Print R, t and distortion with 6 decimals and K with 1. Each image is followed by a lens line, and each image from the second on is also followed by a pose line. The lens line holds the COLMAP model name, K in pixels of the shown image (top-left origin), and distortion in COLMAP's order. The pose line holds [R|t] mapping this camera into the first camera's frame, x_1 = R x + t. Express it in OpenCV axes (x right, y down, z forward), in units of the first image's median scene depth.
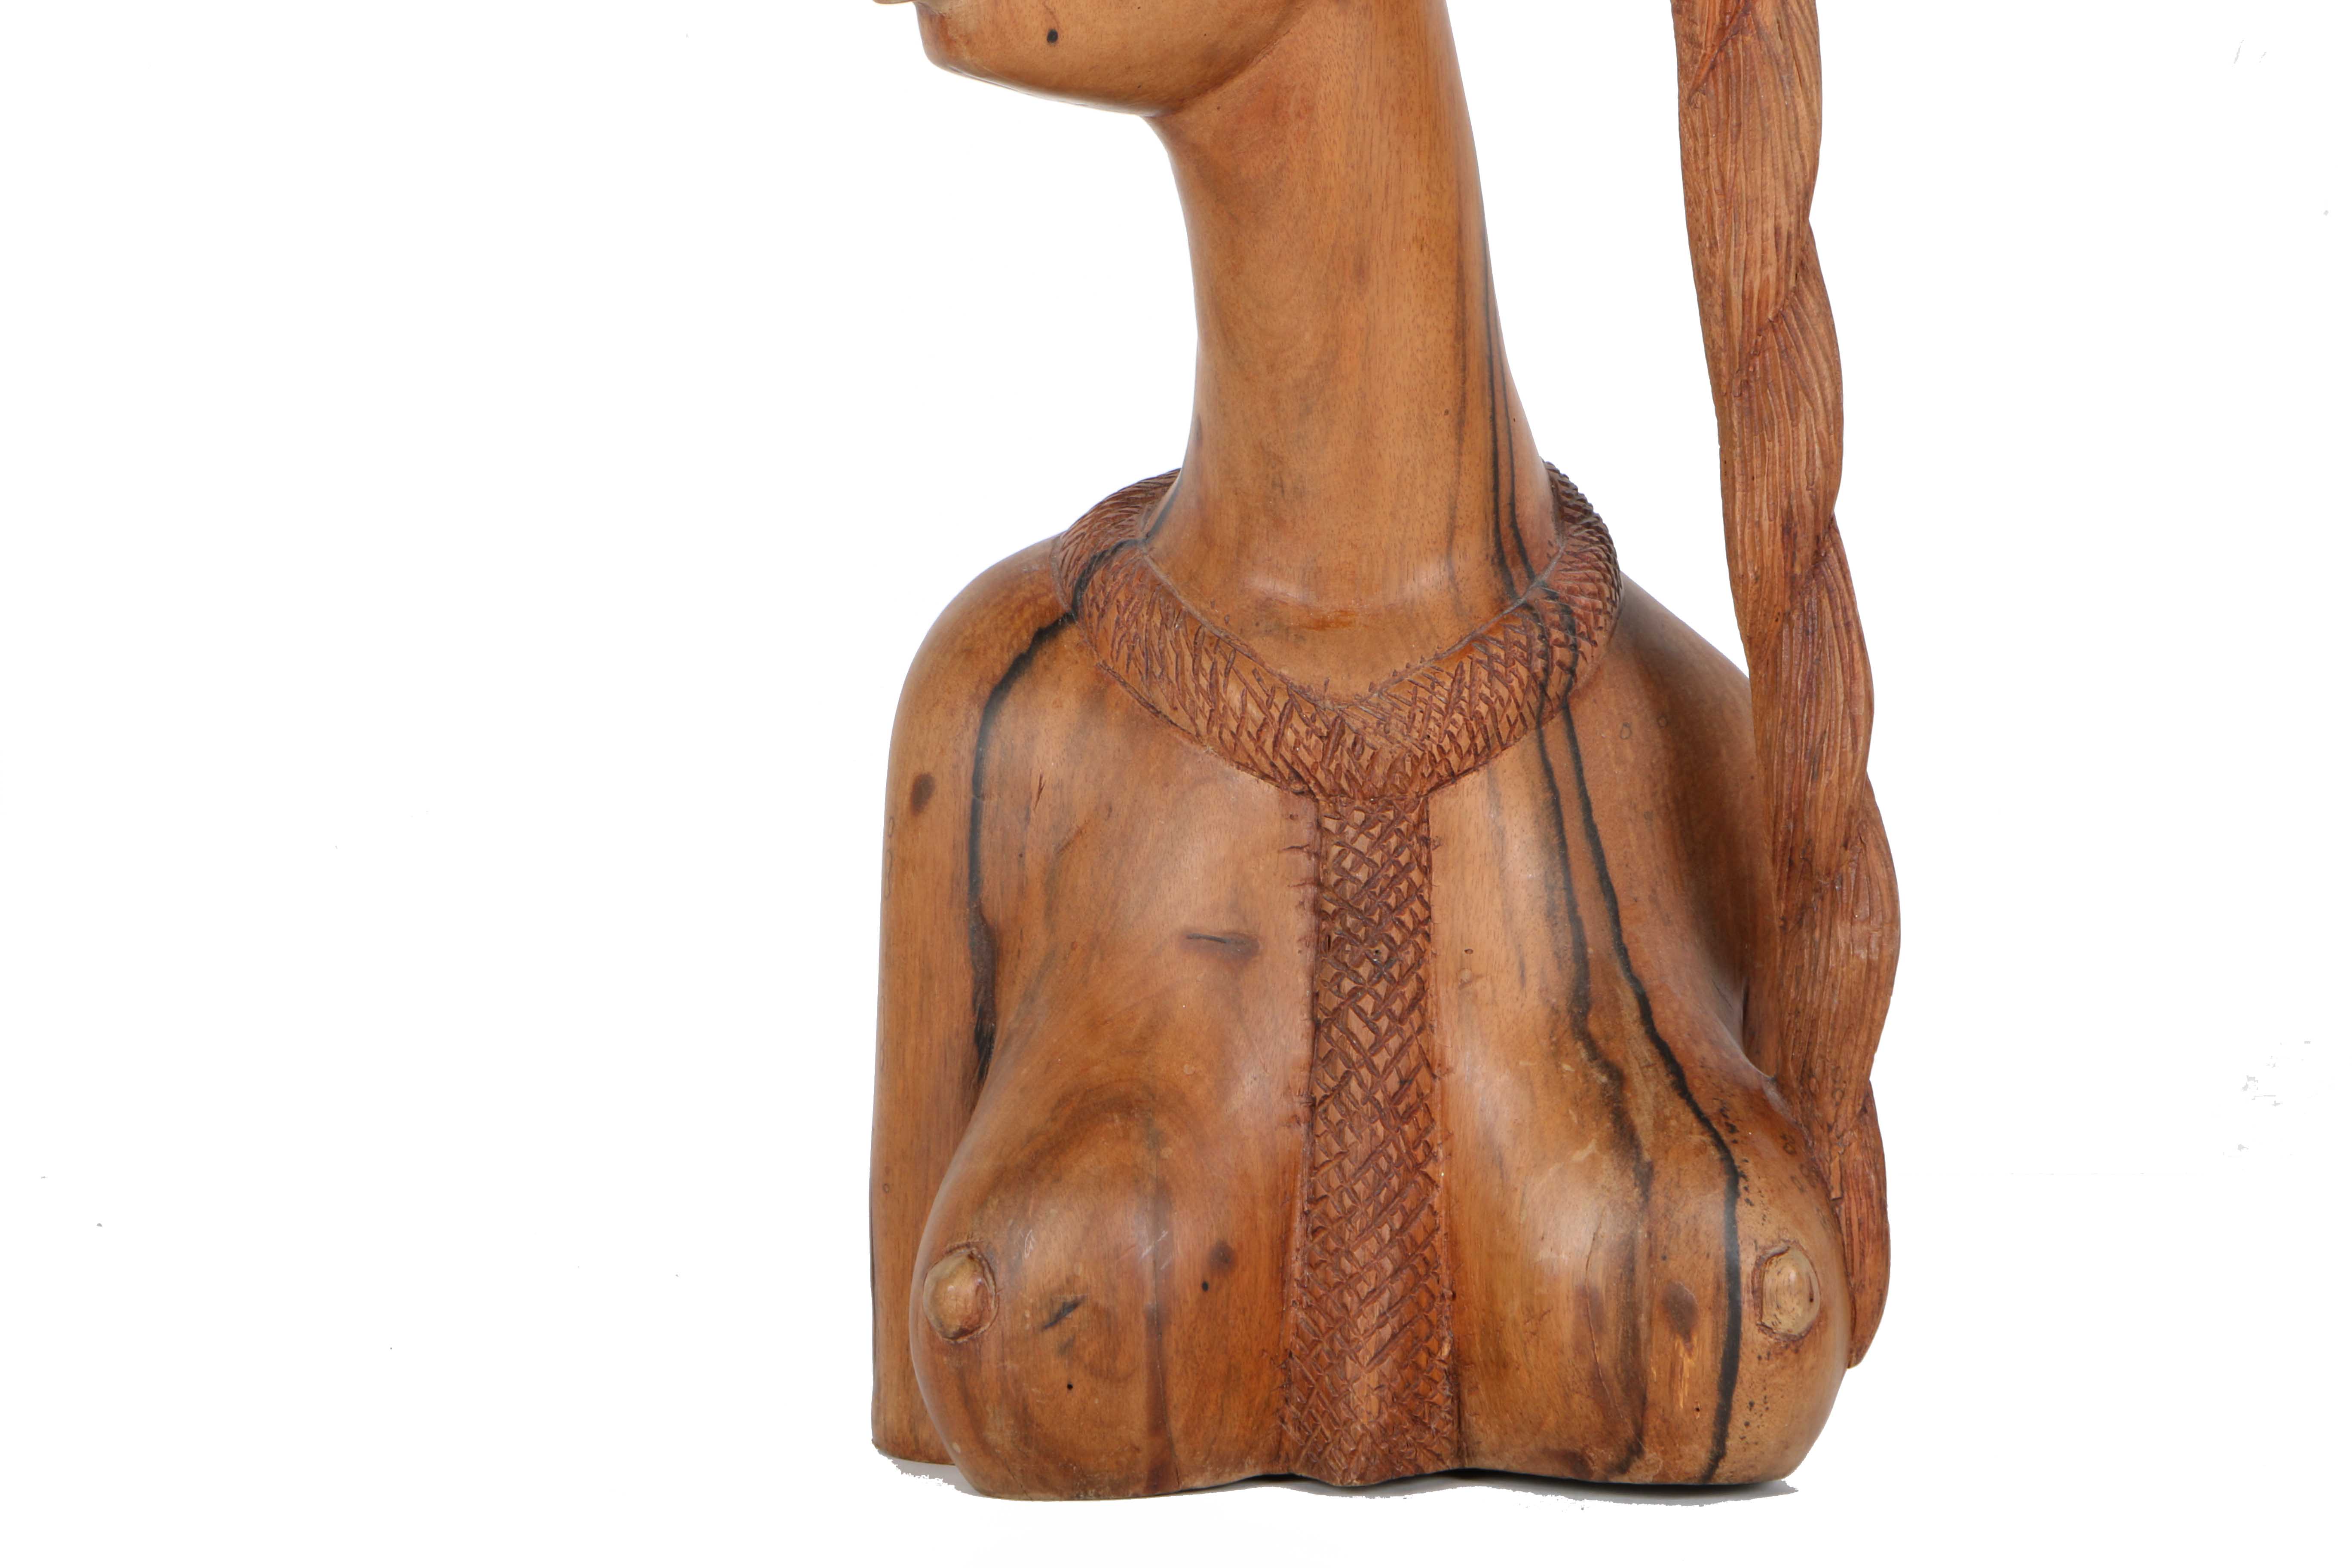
lens RADIAL K [[12878.0, 0, 1220.3], [0, 12878.0, 897.1], [0, 0, 1]] dist [1.660368, 0.000000]
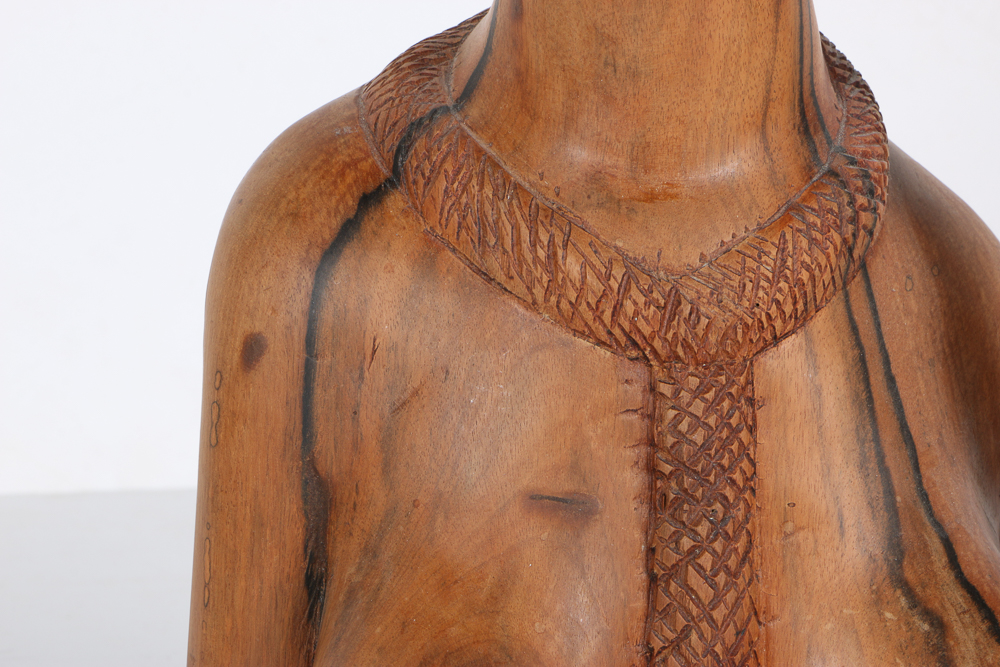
lens RADIAL K [[5475.3, 0, 528.6], [0, 5475.3, 357.5], [0, 0, 1]] dist [1.660368, 0.000000]
pose [[0.980071, -0.021674, 0.197459, -0.090709], [0.002118, 0.995113, 0.098715, -0.052368], [-0.198634, -0.096330, 0.975328, 0.563444]]
